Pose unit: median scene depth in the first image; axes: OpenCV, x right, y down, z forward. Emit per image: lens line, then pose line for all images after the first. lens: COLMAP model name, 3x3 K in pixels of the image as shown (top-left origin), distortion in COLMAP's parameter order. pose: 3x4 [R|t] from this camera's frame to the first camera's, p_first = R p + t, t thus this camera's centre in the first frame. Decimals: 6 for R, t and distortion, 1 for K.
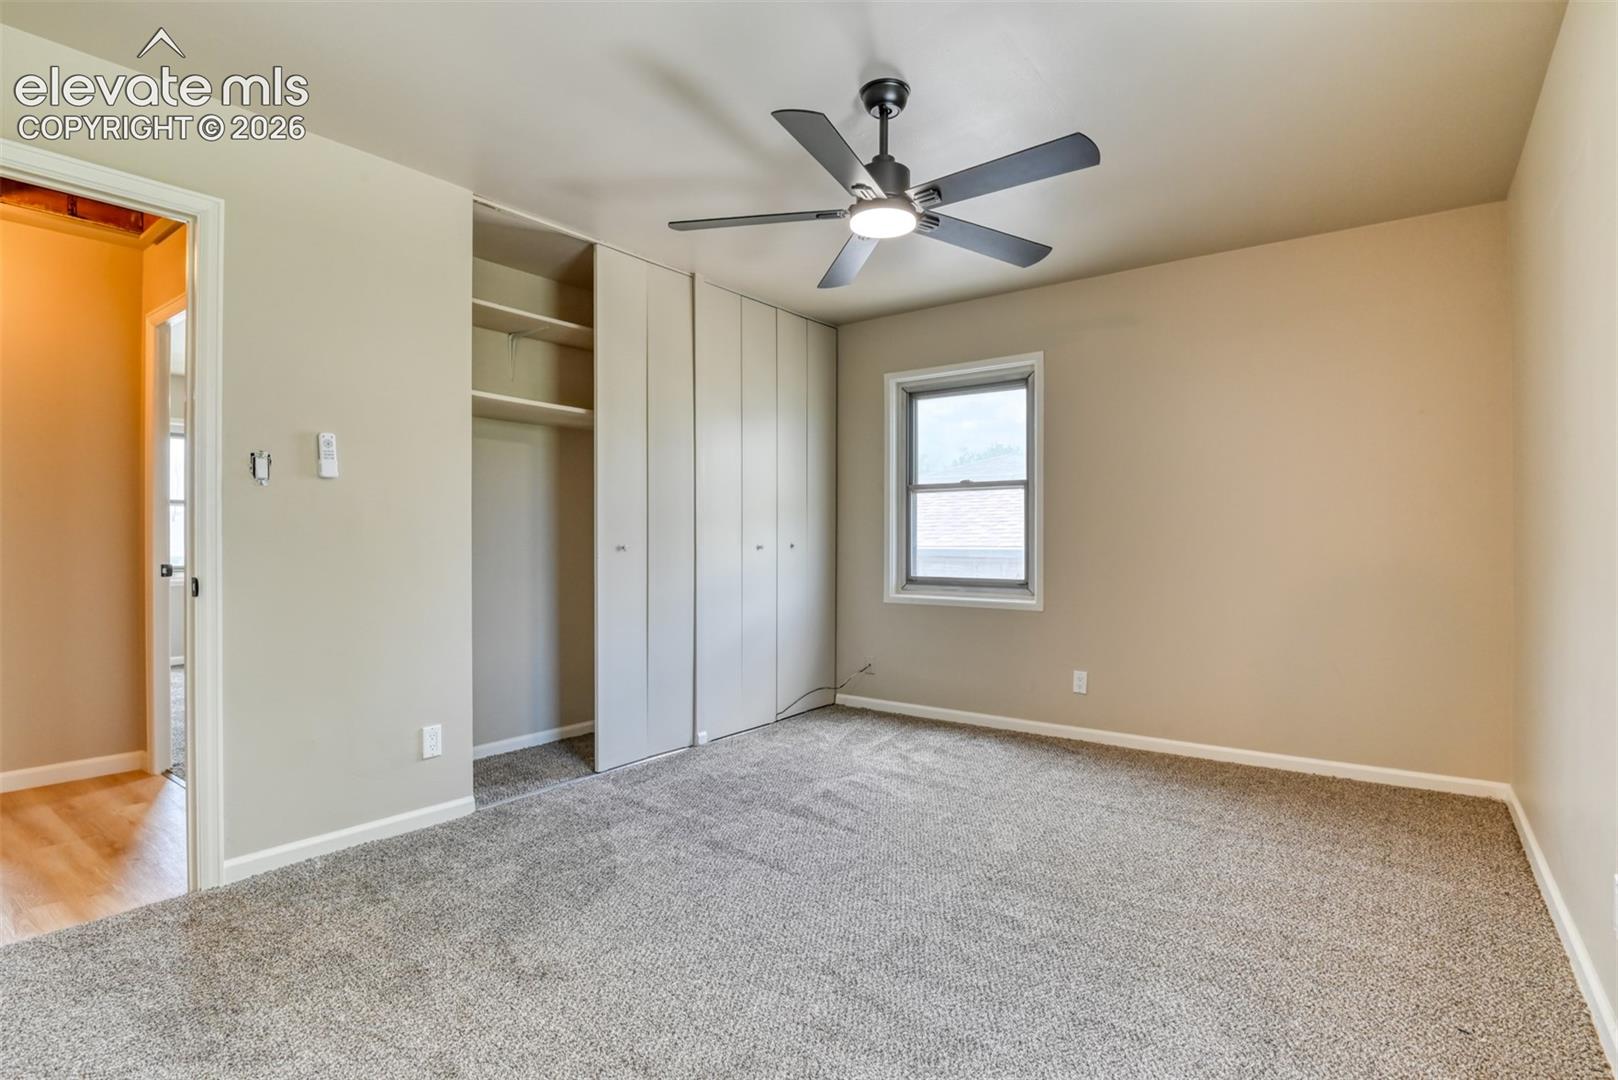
lens RADIAL K [[802.6, 0, 809.8], [0, 802.6, 545.8], [0, 0, 1]] dist [-0.031981, -0.001640]
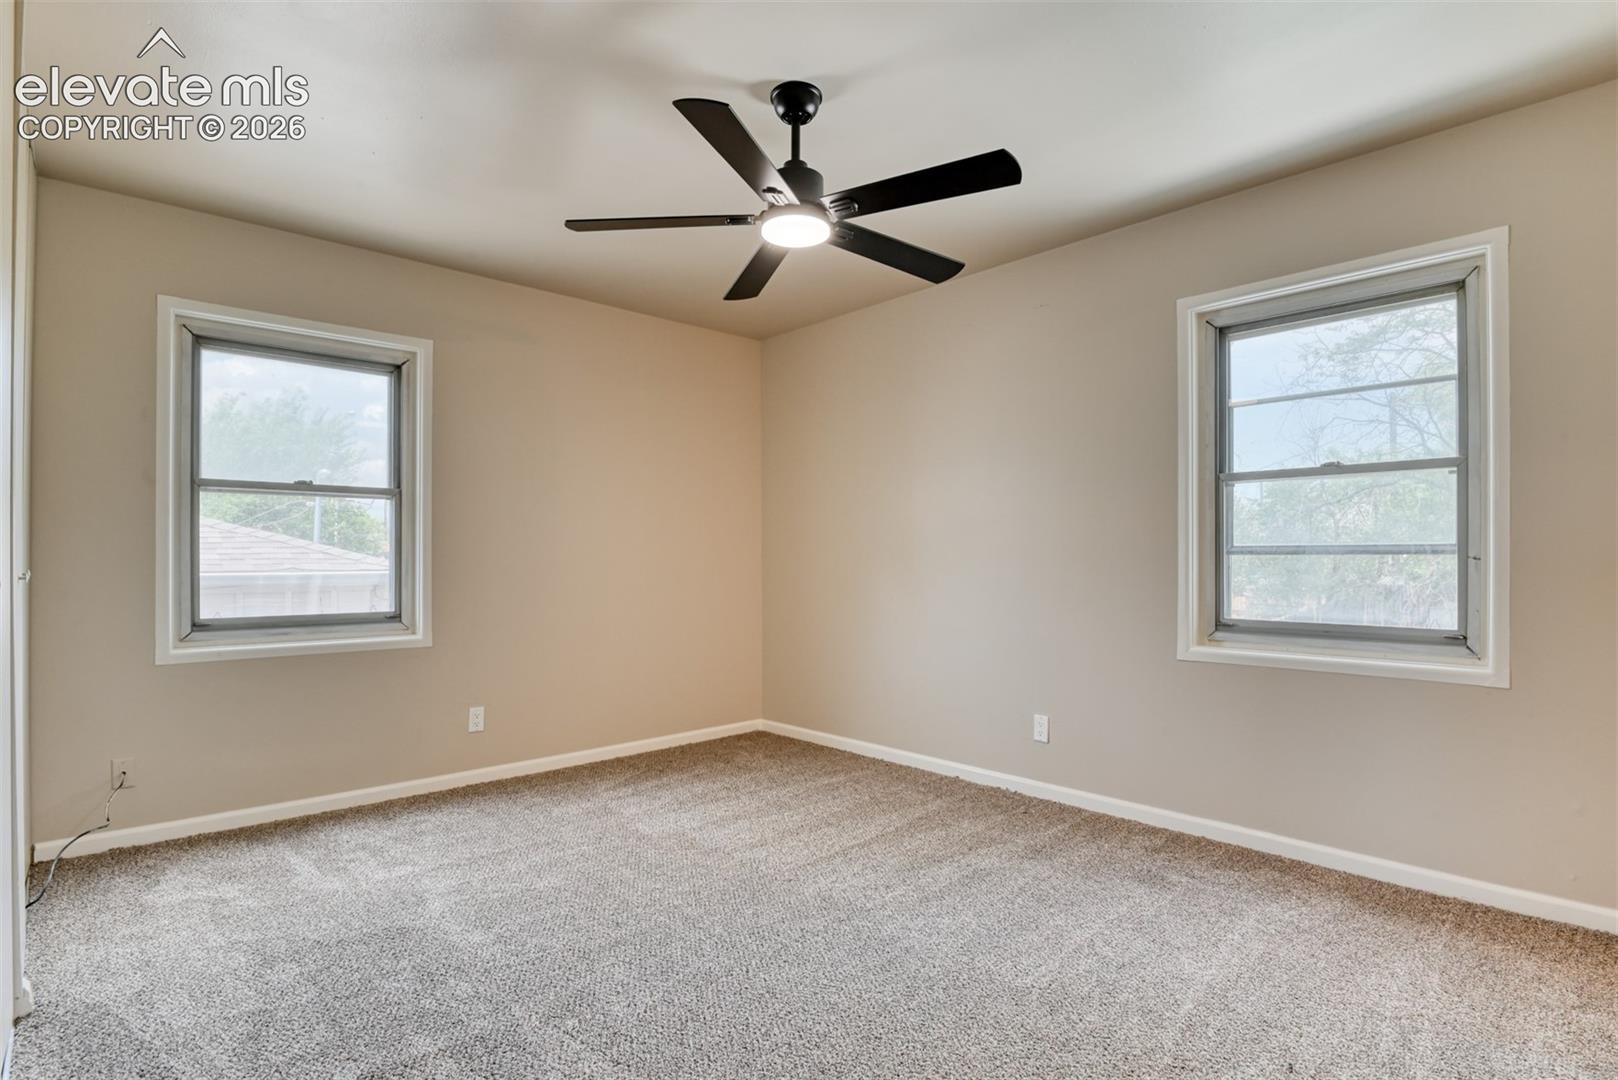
lens RADIAL K [[802.6, 0, 809.8], [0, 802.6, 545.8], [0, 0, 1]] dist [-0.031981, -0.001640]
pose [[0.175135, 0.015274, 0.984426, -0.504628], [0.013795, 0.999743, -0.017966, -0.004192], [-0.984448, 0.016726, 0.174879, 0.483723]]
